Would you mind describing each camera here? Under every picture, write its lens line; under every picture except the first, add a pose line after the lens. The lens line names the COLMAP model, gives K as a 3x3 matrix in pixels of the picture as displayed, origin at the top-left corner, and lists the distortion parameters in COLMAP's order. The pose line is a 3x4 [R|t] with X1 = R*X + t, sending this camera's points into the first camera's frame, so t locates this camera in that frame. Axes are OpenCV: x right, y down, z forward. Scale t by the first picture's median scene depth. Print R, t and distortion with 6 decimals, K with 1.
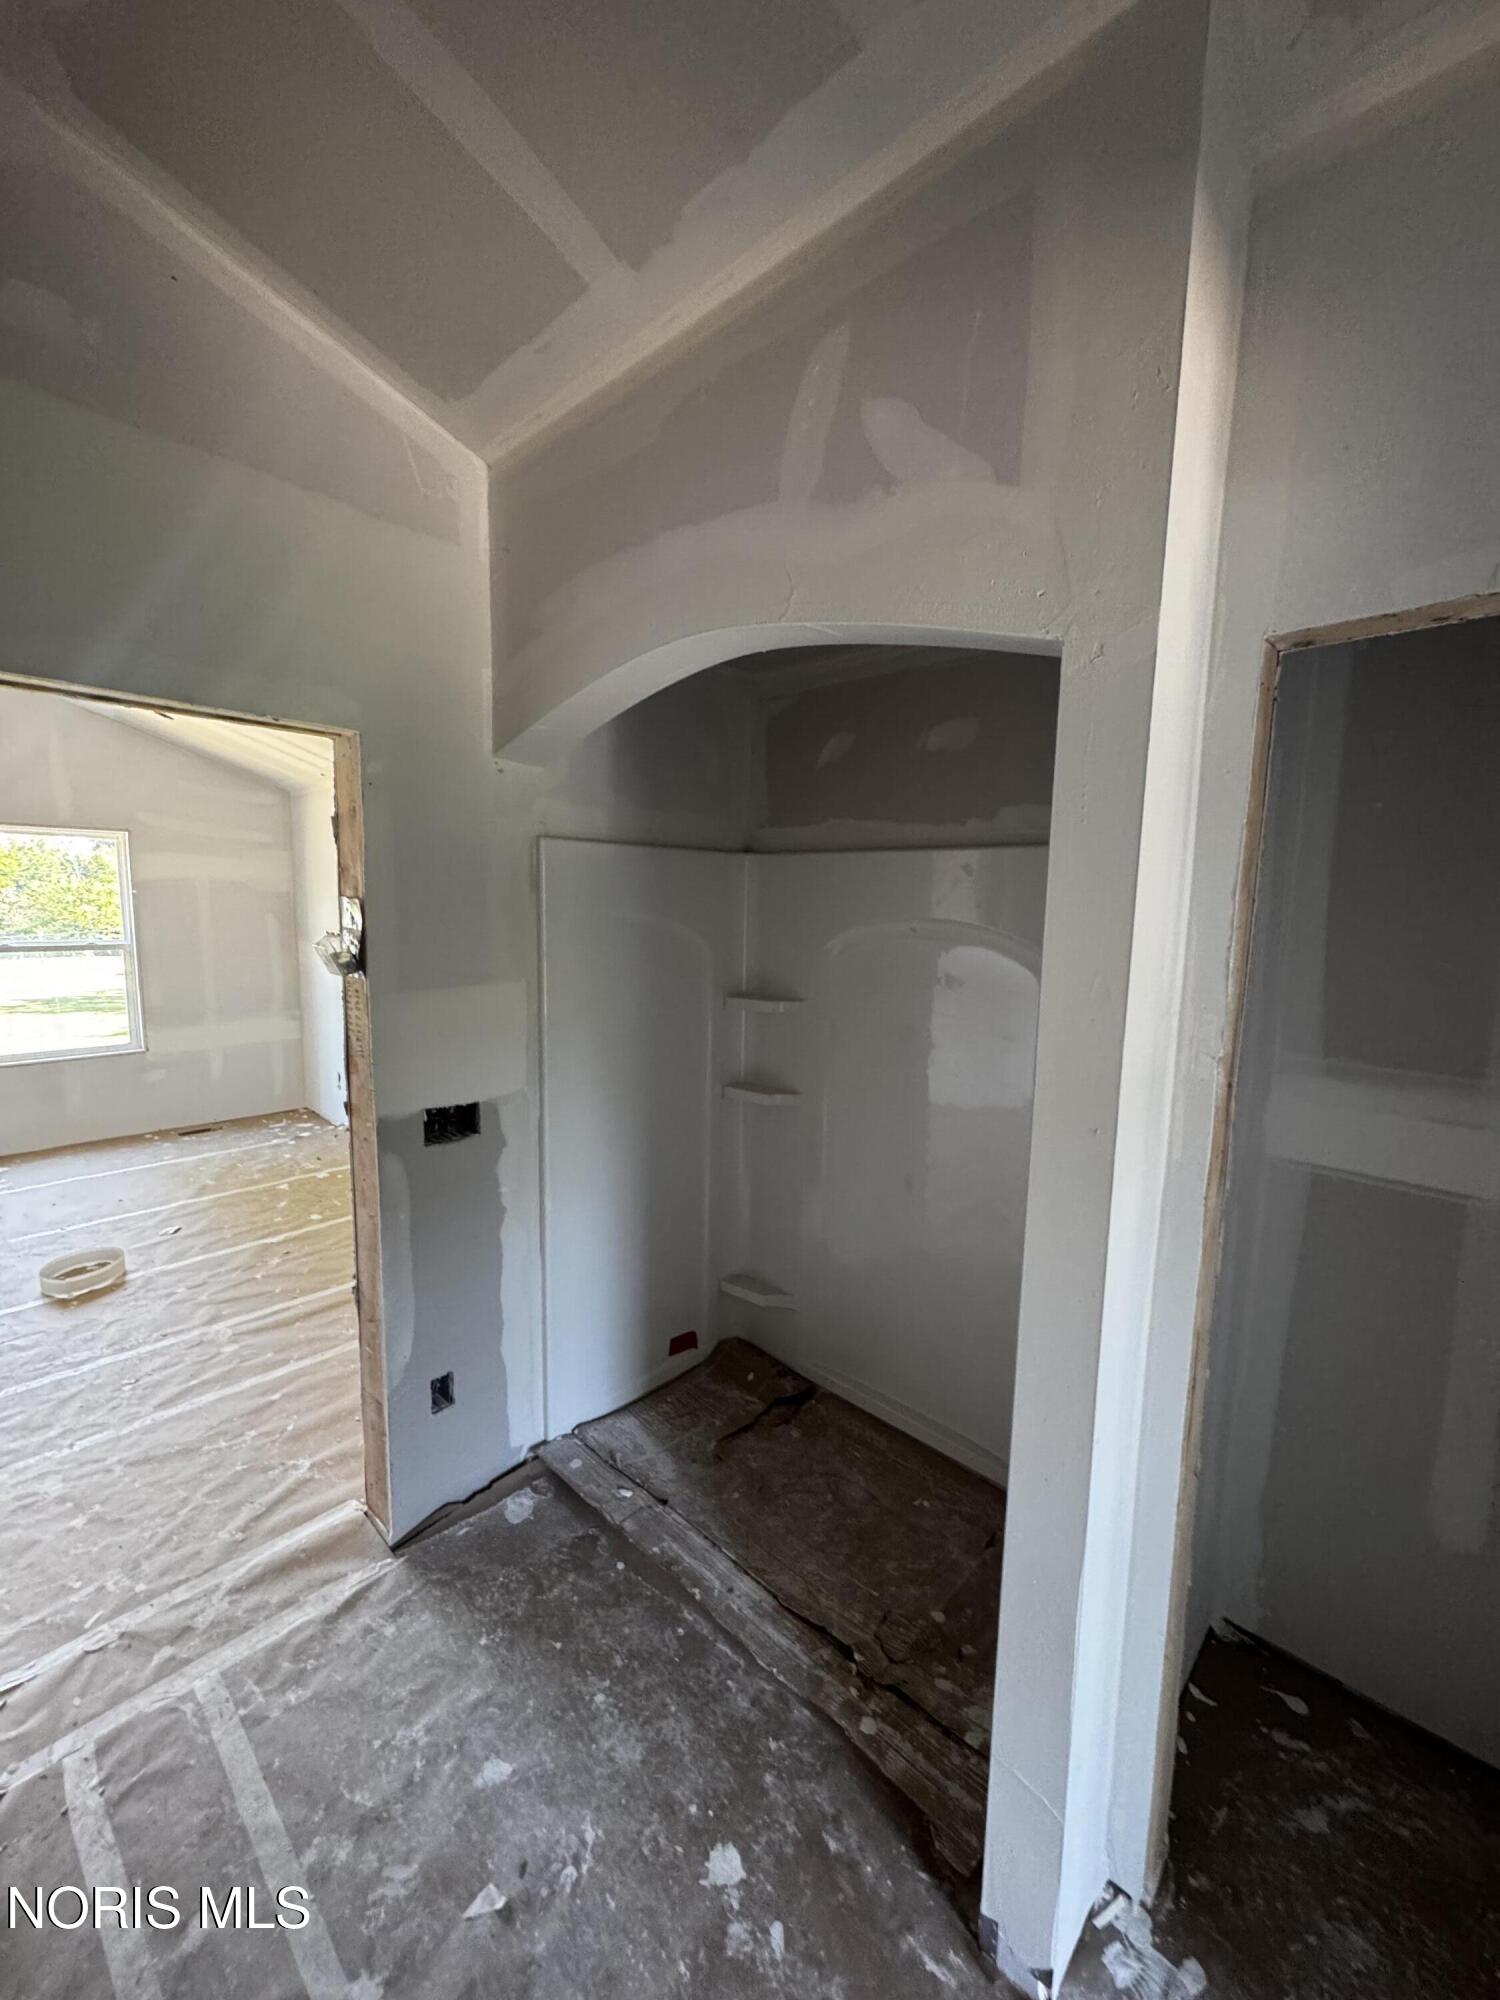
lens RADIAL K [[801.9, 0, 746.6], [0, 801.9, 1006.6], [0, 0, 1]] dist [-0.001587, 0.000011]
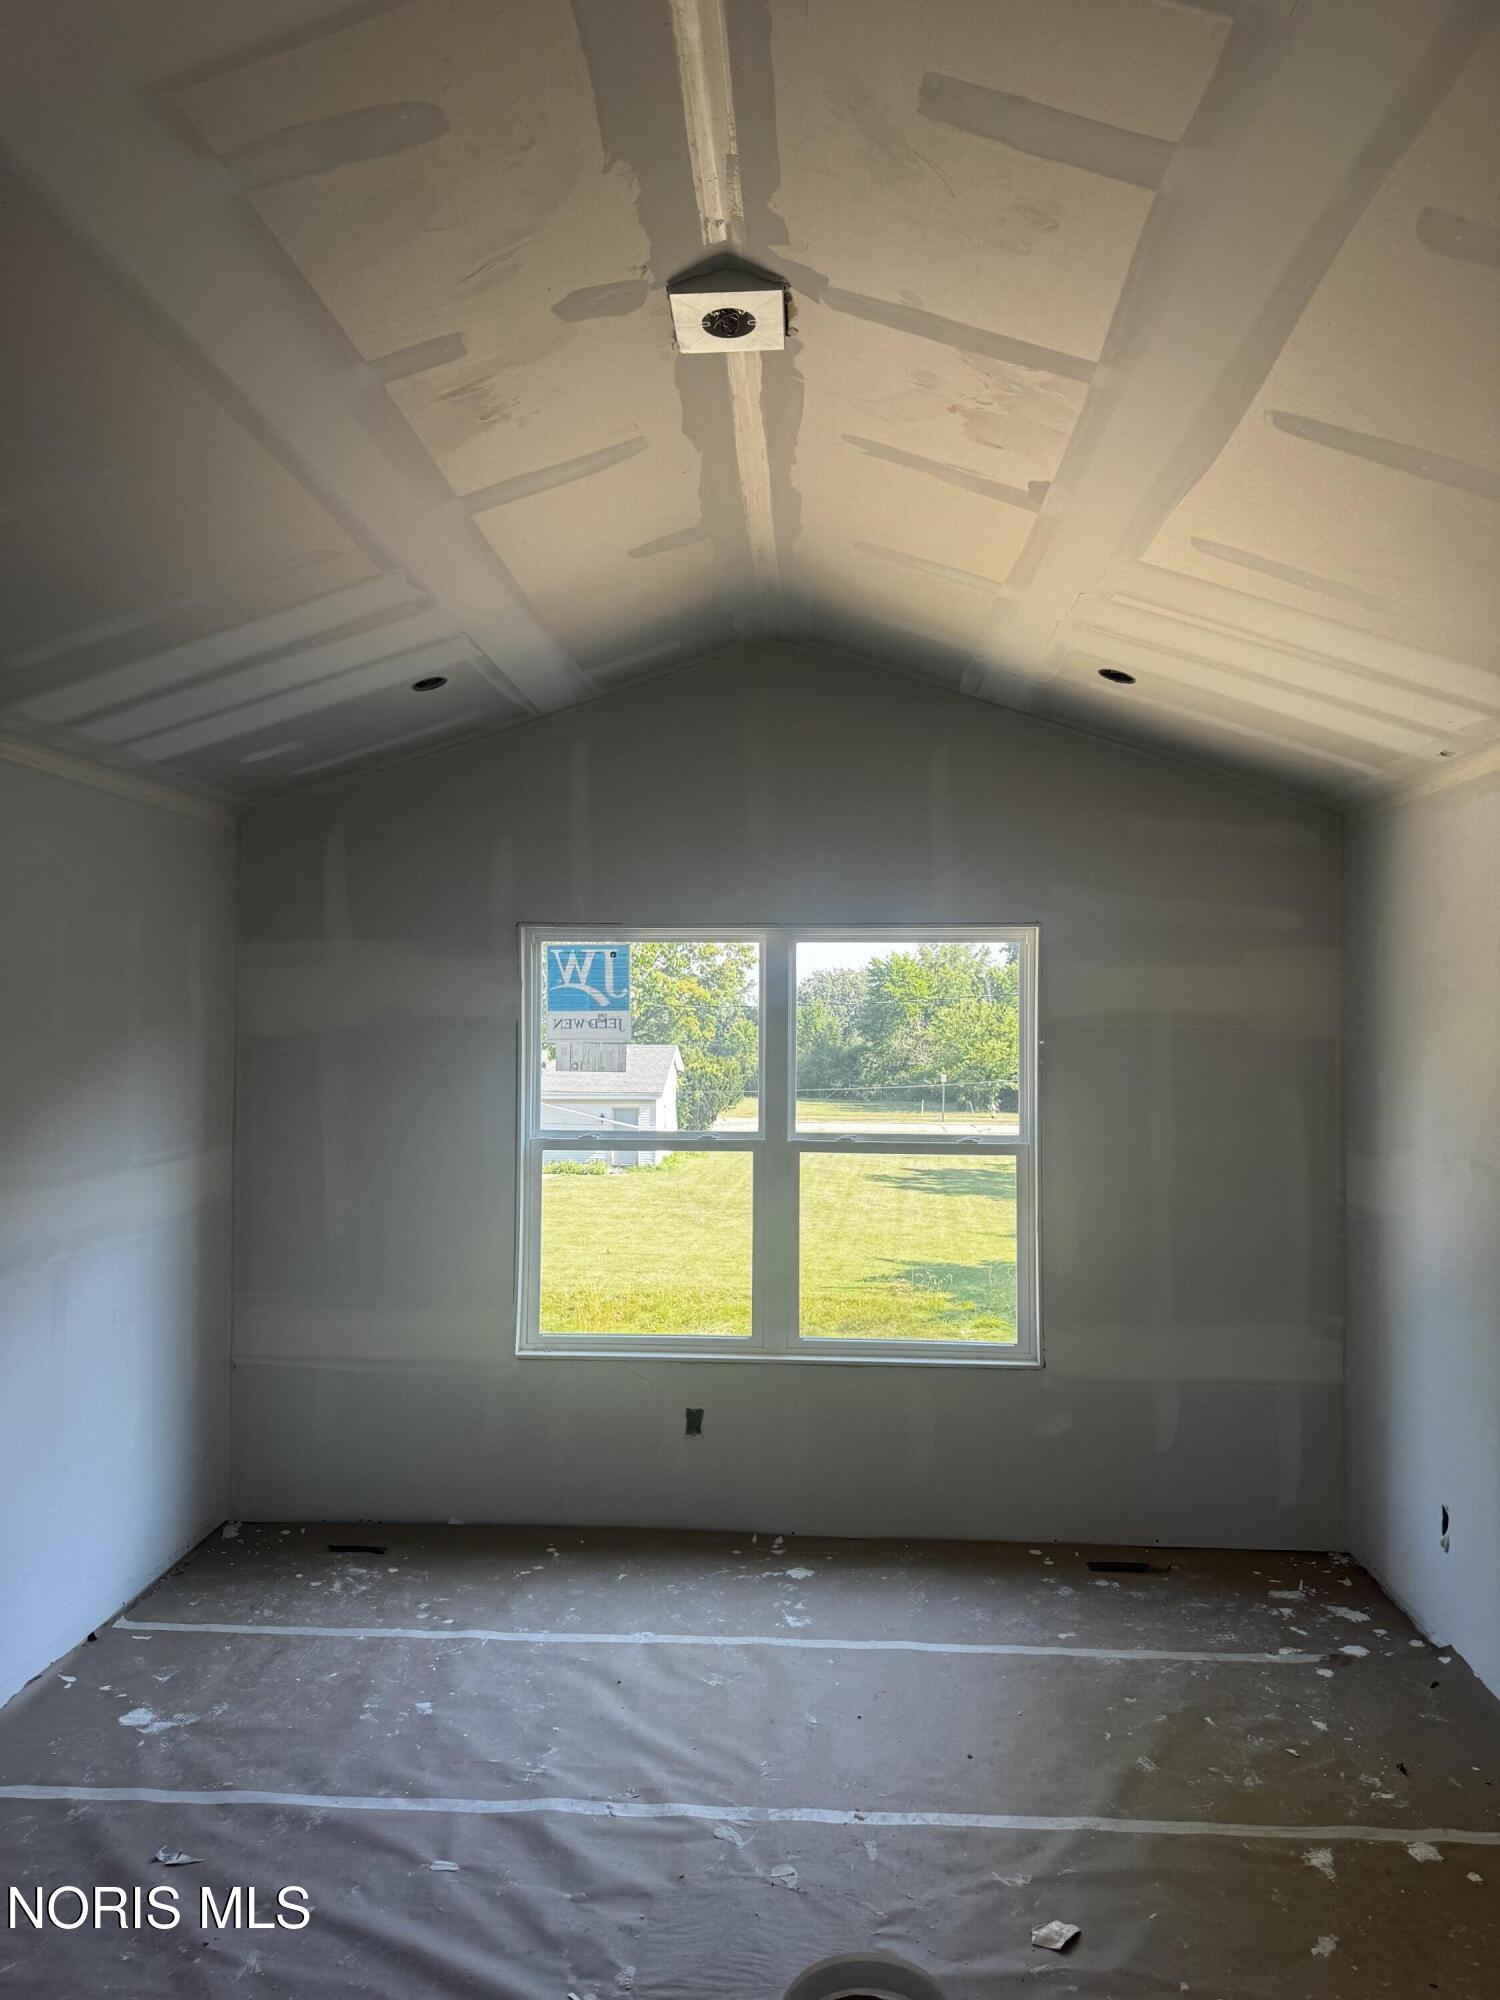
lens RADIAL K [[1395.3, 0, 746.5], [0, 1395.3, 1004.2], [0, 0, 1]] dist [-0.043400, 0.001081]
pose [[0.649500, -0.025543, -0.759932, -0.233027], [-0.086047, 0.990546, -0.106837, -0.060270], [0.755477, 0.134781, 0.641162, 0.309902]]
